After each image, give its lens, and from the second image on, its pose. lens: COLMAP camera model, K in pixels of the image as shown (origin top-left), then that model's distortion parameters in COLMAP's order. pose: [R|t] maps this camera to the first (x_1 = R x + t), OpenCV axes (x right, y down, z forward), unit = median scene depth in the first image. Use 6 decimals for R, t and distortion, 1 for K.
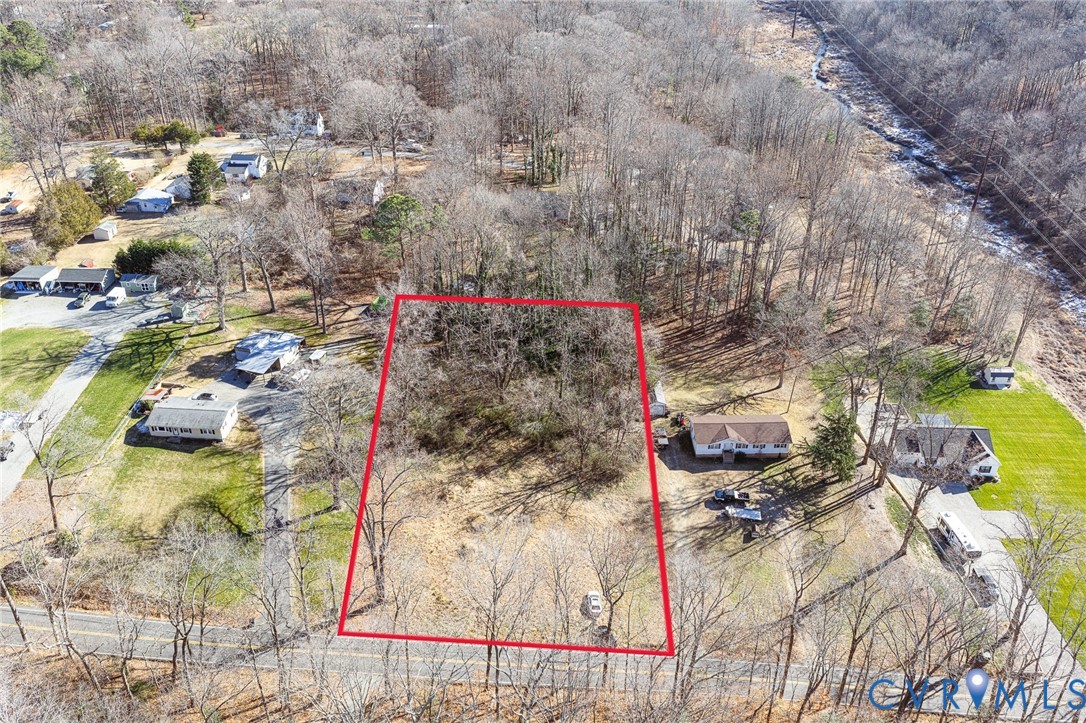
lens RADIAL K [[898.7, 0, 545.1], [0, 898.7, 360.3], [0, 0, 1]] dist [0.010658, -0.028746]
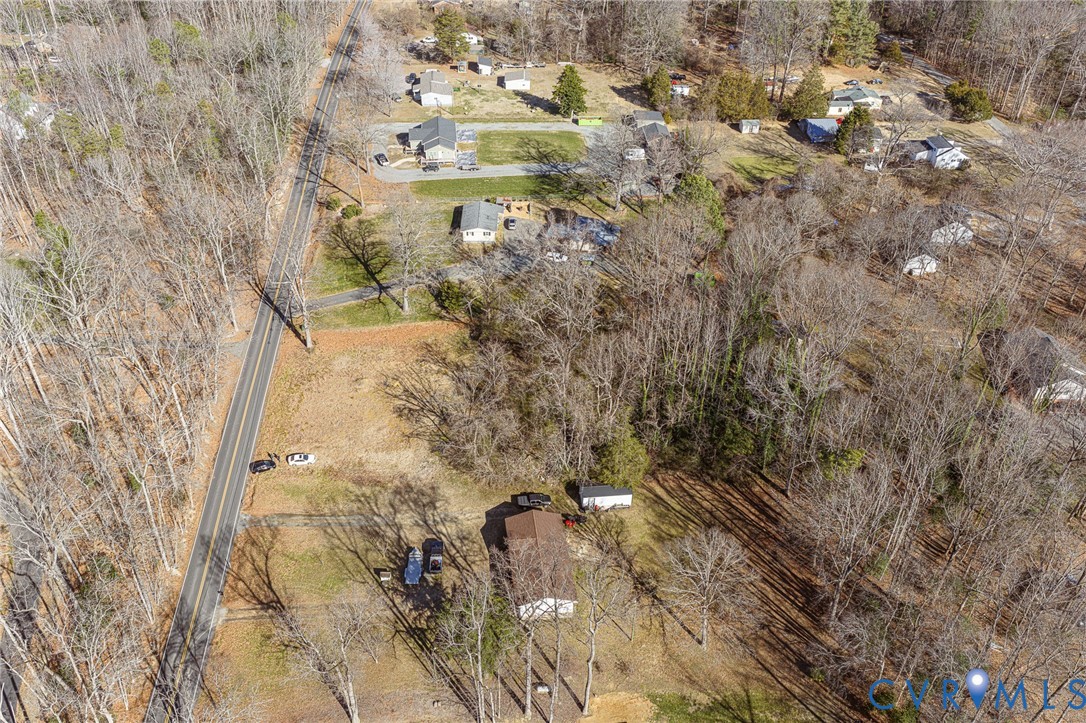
lens RADIAL K [[903.1, 0, 543.0], [0, 903.1, 361.5], [0, 0, 1]] dist [0.007763, -0.024388]
pose [[0.089730, 0.598159, -0.796338, 0.755920], [-0.528174, 0.706450, 0.471127, -0.437779], [0.844382, 0.378331, 0.379322, 0.602617]]
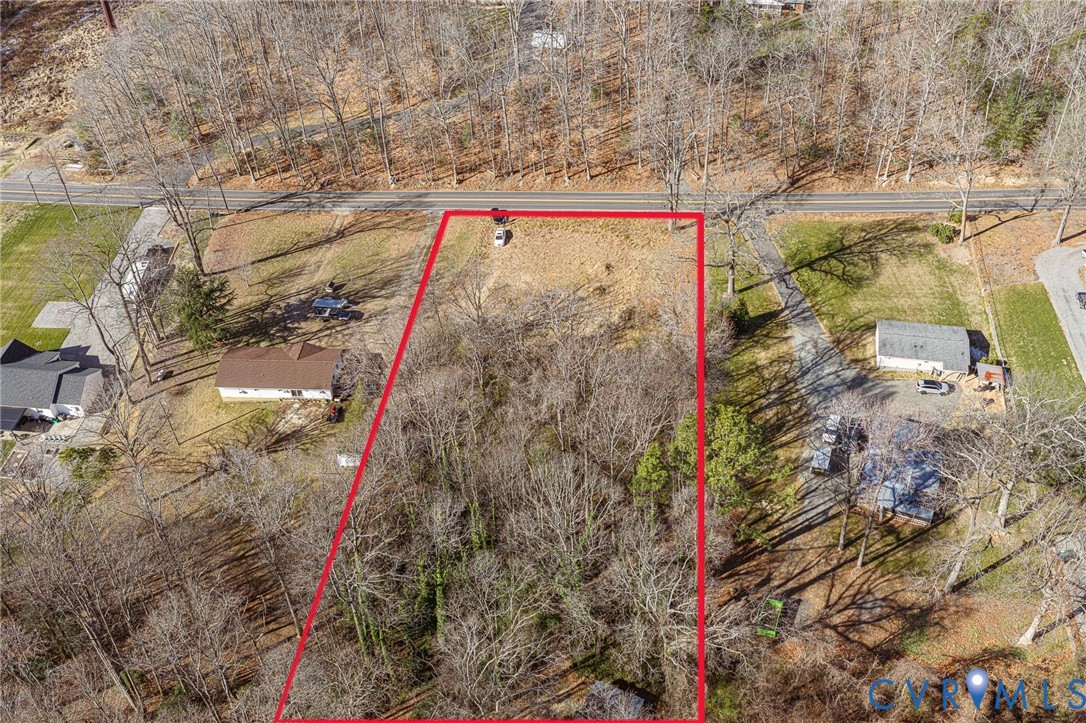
lens RADIAL K [[1094.0, 0, 623.6], [0, 1094.0, 361.5], [0, 0, 1]] dist [0.014196, -0.016516]
pose [[-0.998326, -0.053653, 0.021583, -0.120655], [0.006390, 0.268586, 0.963234, -0.877597], [-0.057477, 0.961760, -0.267794, 1.219474]]
